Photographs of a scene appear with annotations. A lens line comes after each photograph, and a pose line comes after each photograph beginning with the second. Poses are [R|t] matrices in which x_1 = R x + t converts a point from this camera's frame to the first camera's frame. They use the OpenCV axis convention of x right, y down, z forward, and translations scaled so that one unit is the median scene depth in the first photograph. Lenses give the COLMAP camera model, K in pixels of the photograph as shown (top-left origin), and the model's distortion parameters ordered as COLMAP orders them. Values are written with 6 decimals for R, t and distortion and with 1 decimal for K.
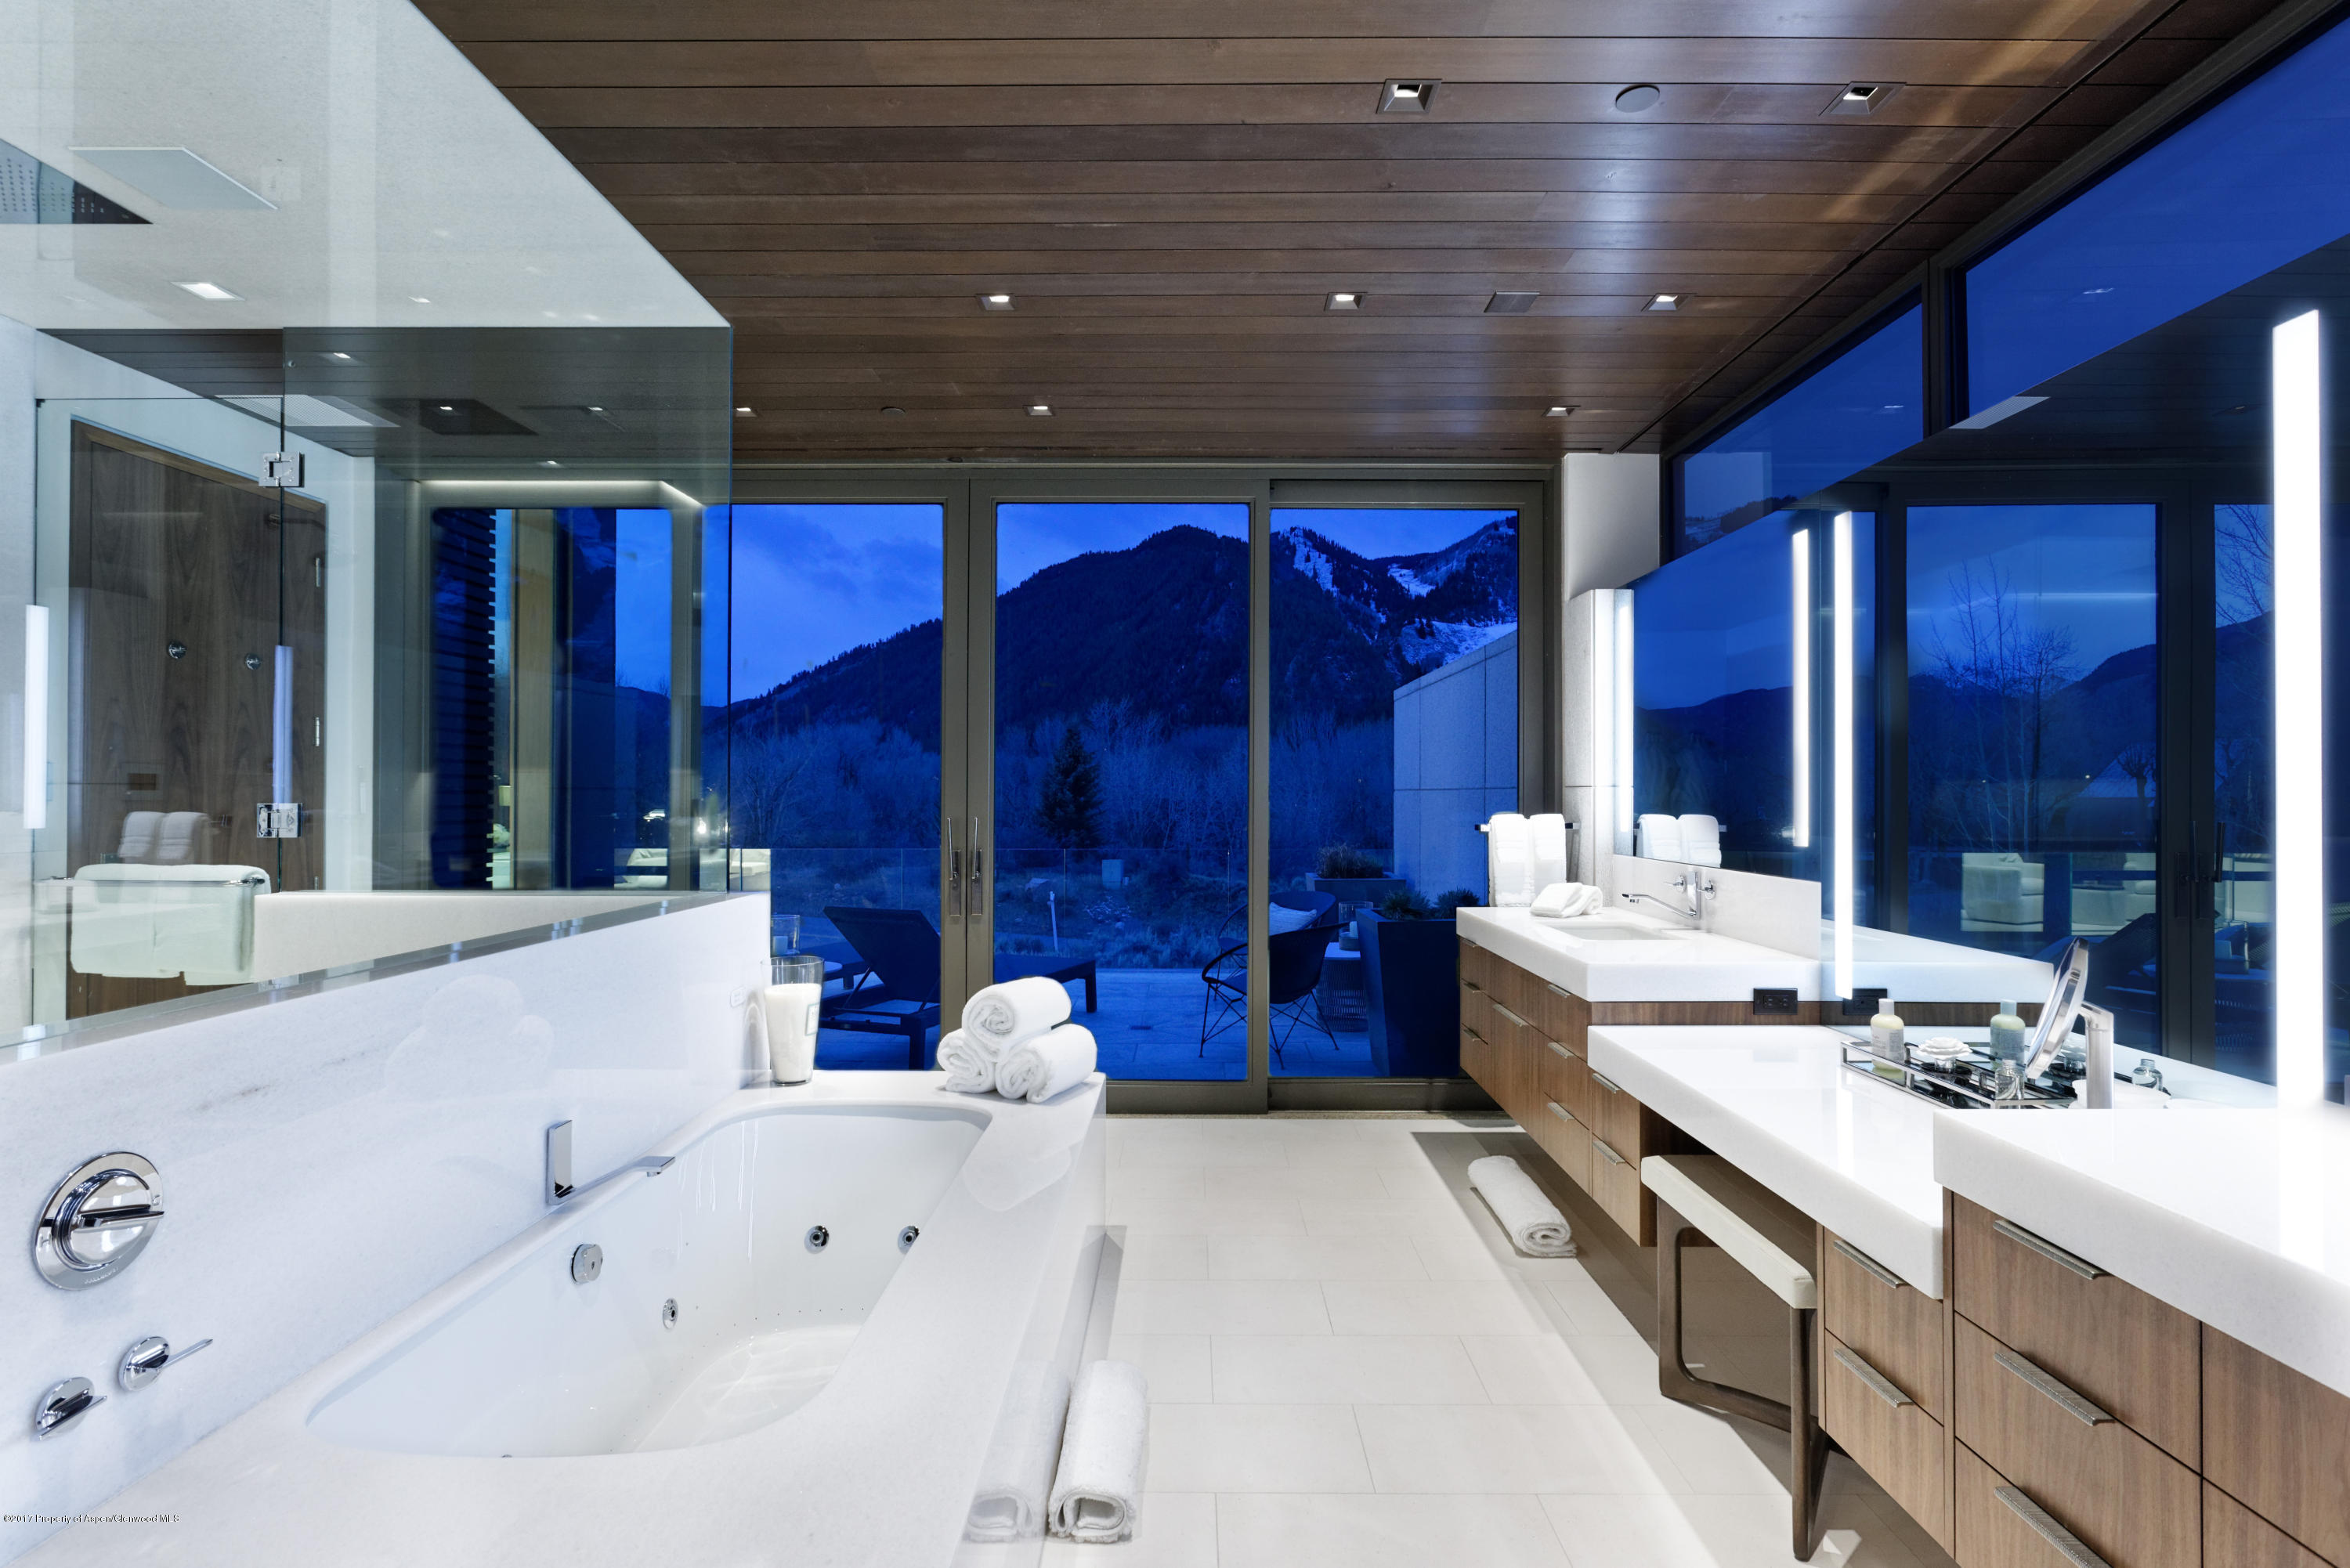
lens RADIAL K [[1136.4, 0, 1175.0], [0, 1136.4, 784.0], [0, 0, 1]] dist [-0.001589, 0.000061]
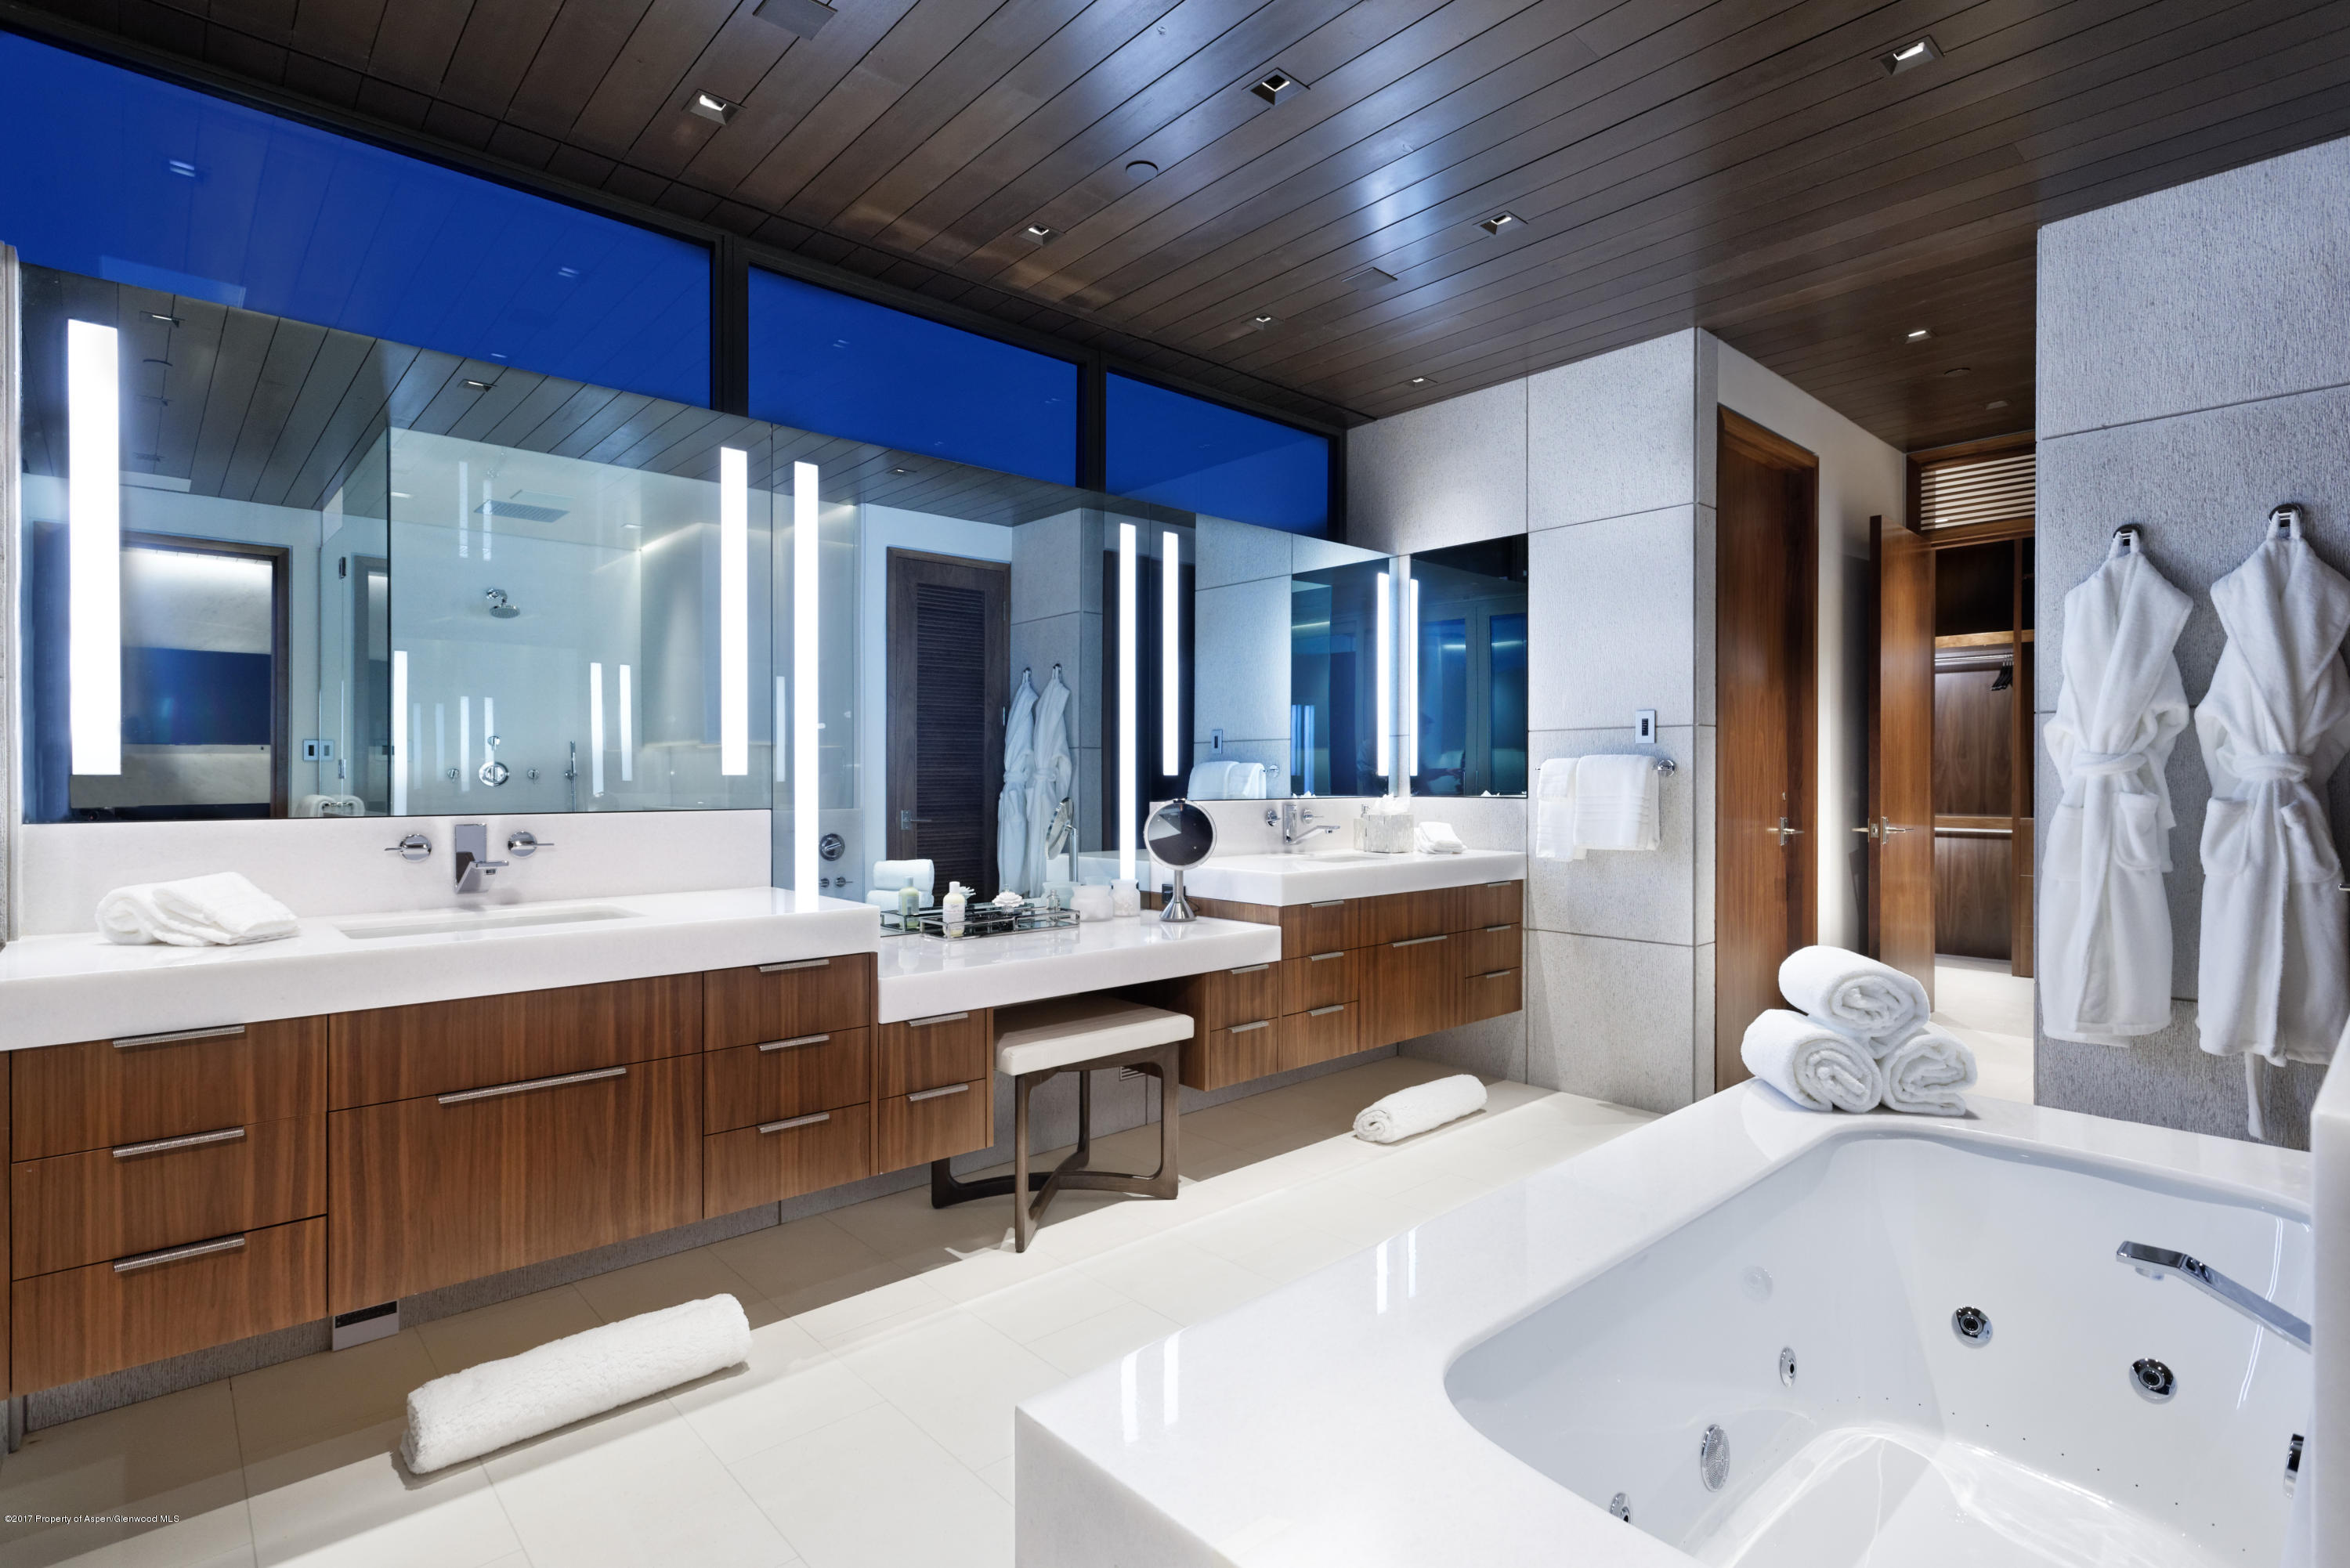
lens RADIAL K [[1240.6, 0, 1175.0], [0, 1240.6, 784.0], [0, 0, 1]] dist [0.000316, 0.000307]
pose [[-0.708503, -0.005431, 0.705687, -0.543336], [-0.011153, 0.999932, -0.003502, 0.074226], [-0.705620, -0.010351, -0.708515, 1.758985]]
